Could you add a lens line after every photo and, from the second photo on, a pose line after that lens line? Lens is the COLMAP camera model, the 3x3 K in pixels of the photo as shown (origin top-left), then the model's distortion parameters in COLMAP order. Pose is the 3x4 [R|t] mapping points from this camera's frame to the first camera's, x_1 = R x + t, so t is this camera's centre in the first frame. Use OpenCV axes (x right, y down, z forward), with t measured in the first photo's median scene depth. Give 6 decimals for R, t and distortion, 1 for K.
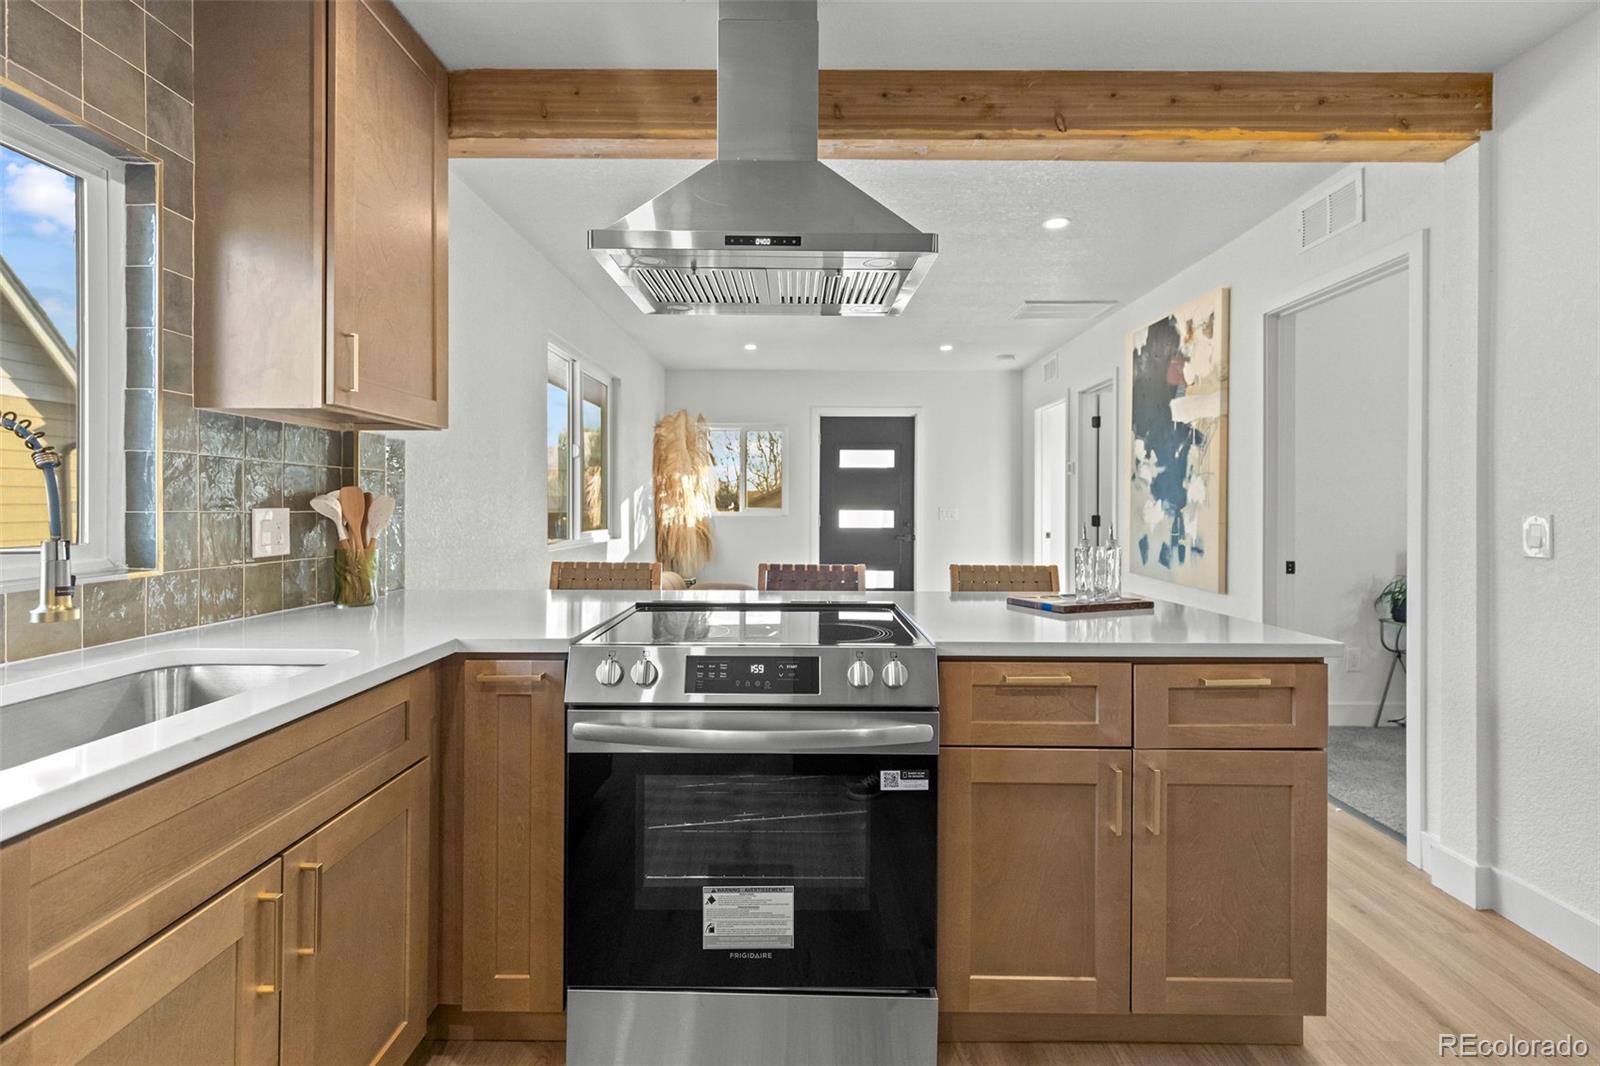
lens RADIAL K [[713.1, 0, 794.8], [0, 713.1, 502.6], [0, 0, 1]] dist [0.003173, 0.000462]
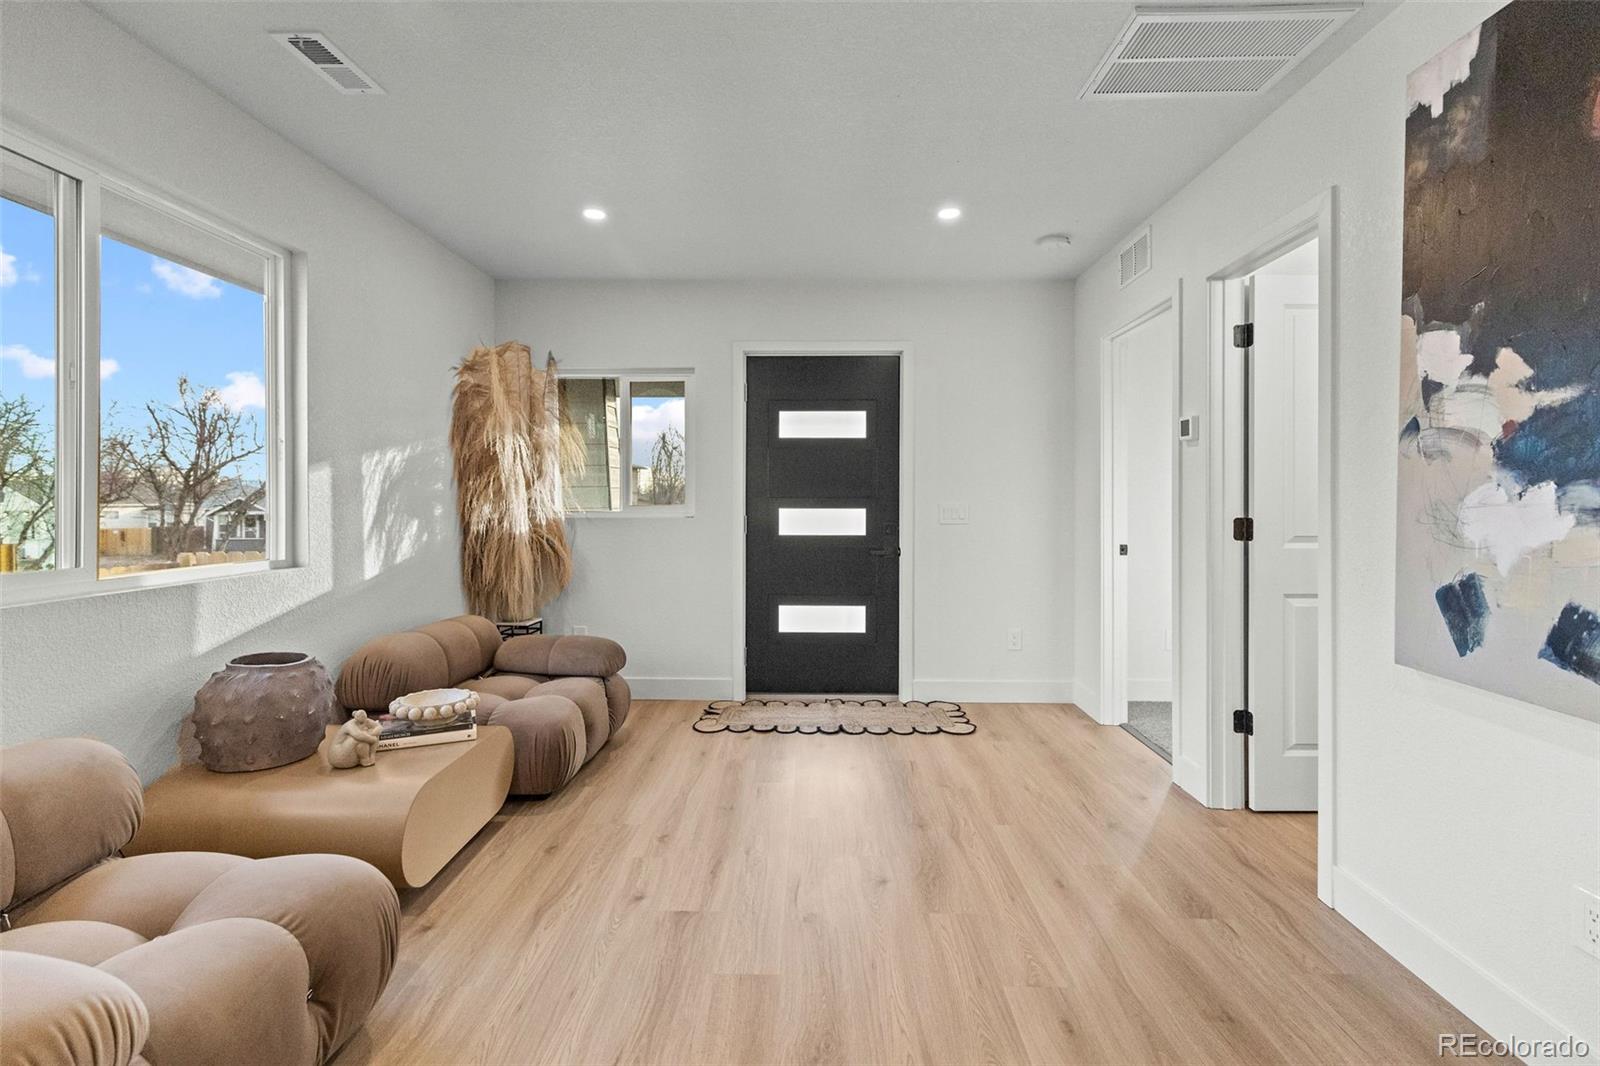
lens RADIAL K [[713.1, 0, 794.8], [0, 713.1, 502.6], [0, 0, 1]] dist [0.003173, 0.000462]
pose [[0.999934, 0.000480, -0.011496, 0.090342], [-0.000399, 0.999975, 0.007024, 0.002290], [0.011499, -0.007019, 0.999909, 0.405901]]
